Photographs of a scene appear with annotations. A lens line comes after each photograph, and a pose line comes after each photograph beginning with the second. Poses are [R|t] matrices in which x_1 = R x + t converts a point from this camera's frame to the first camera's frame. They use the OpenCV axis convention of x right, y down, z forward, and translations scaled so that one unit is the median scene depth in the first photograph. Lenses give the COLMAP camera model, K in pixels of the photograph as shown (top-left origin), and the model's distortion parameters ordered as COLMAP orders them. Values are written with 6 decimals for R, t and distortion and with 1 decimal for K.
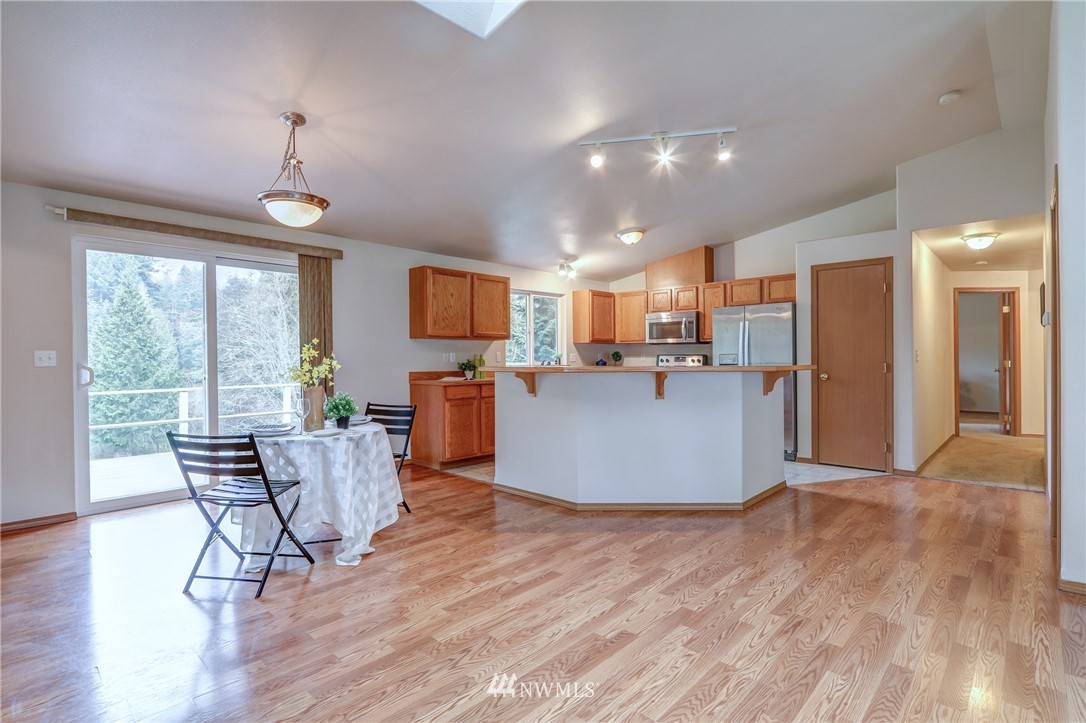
lens RADIAL K [[518.8, 0, 543.0], [0, 518.8, 361.5], [0, 0, 1]] dist [-0.014875, -0.000005]
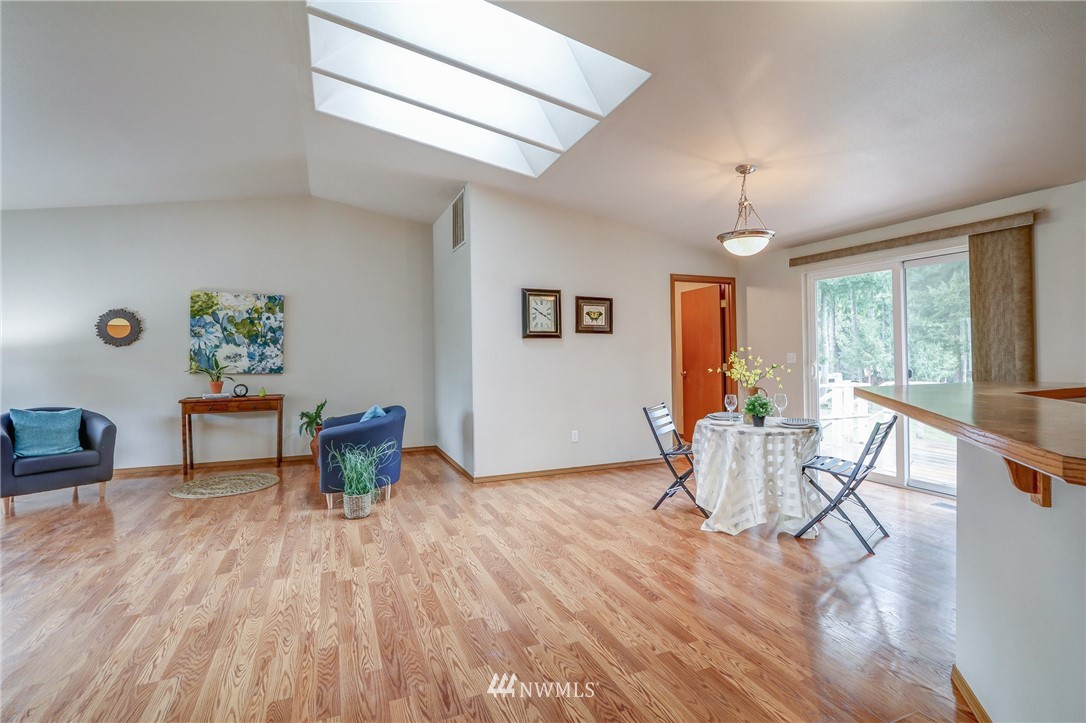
lens RADIAL K [[499.0, 0, 536.8], [0, 499.0, 348.0], [0, 0, 1]] dist [-0.006524, 0.000097]
pose [[-0.400079, -0.001659, -0.916479, 0.535379], [0.004794, 0.999981, -0.003903, -0.025096], [0.916468, -0.005955, -0.400064, 0.665641]]
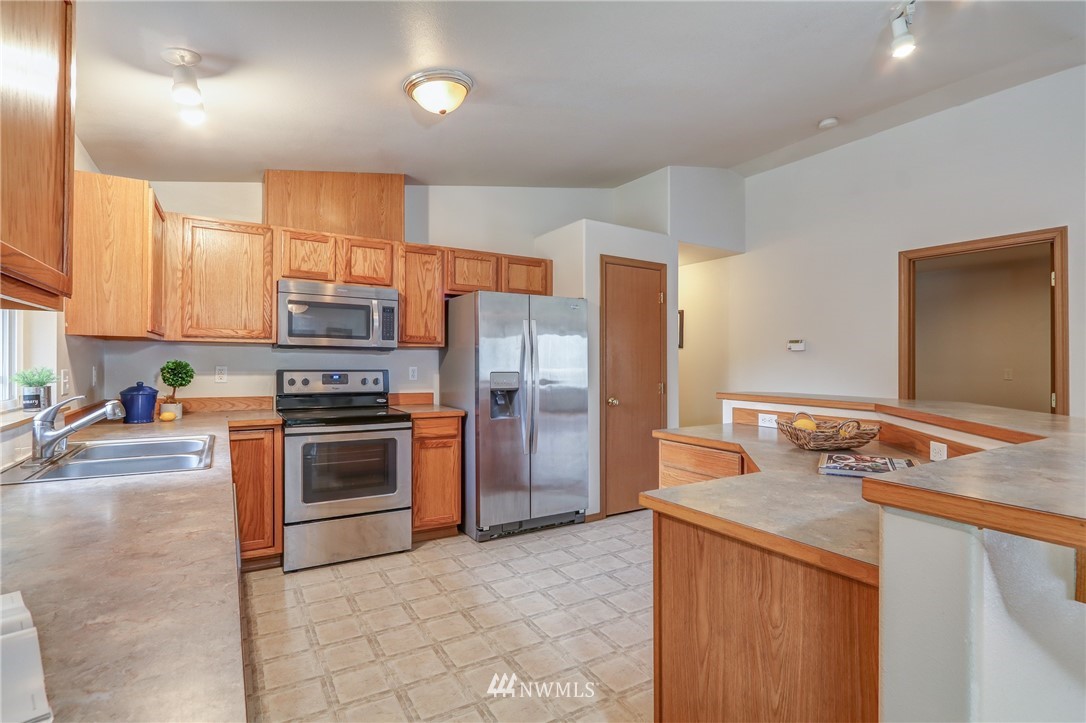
lens RADIAL K [[518.8, 0, 543.0], [0, 518.8, 361.5], [0, 0, 1]] dist [-0.014875, -0.000005]
pose [[0.251891, 0.007203, 0.967729, -0.271002], [0.001221, 0.999969, -0.007761, -0.026277], [-0.967755, 0.003137, 0.251875, 1.031502]]
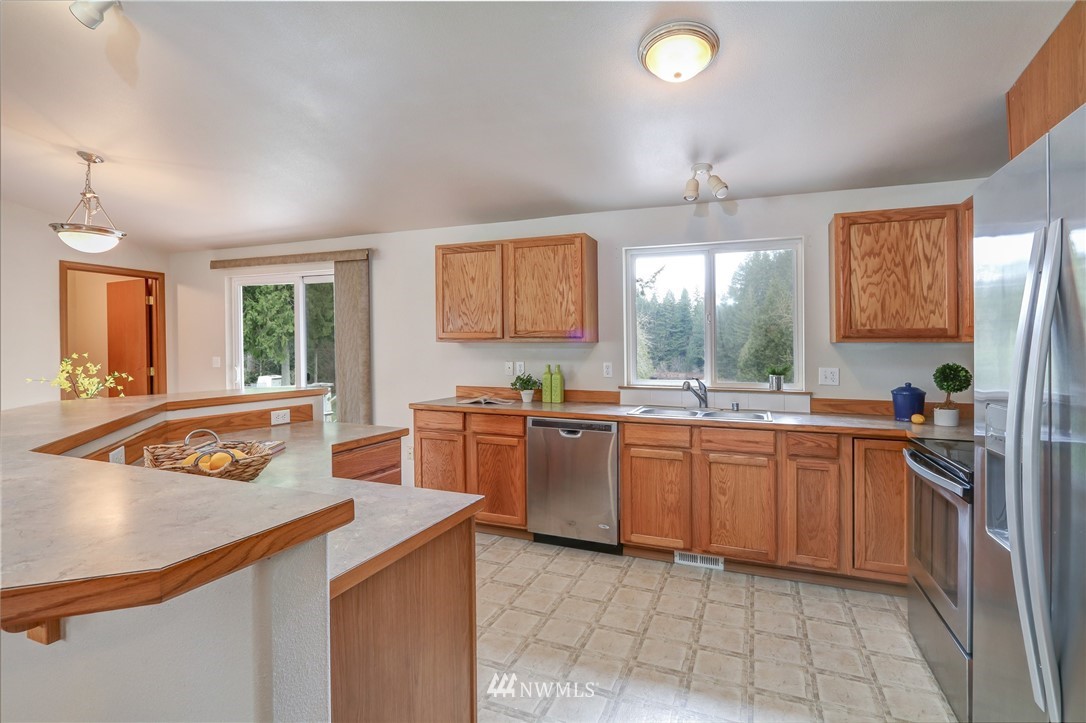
lens RADIAL K [[527.8, 0, 524.0], [0, 527.8, 347.4], [0, 0, 1]] dist [-0.015283, 0.000358]
pose [[0.364310, 0.002407, -0.931275, 0.605063], [-0.013298, 0.999908, -0.002618, -0.042493], [0.931183, 0.013338, 0.364308, 0.955551]]
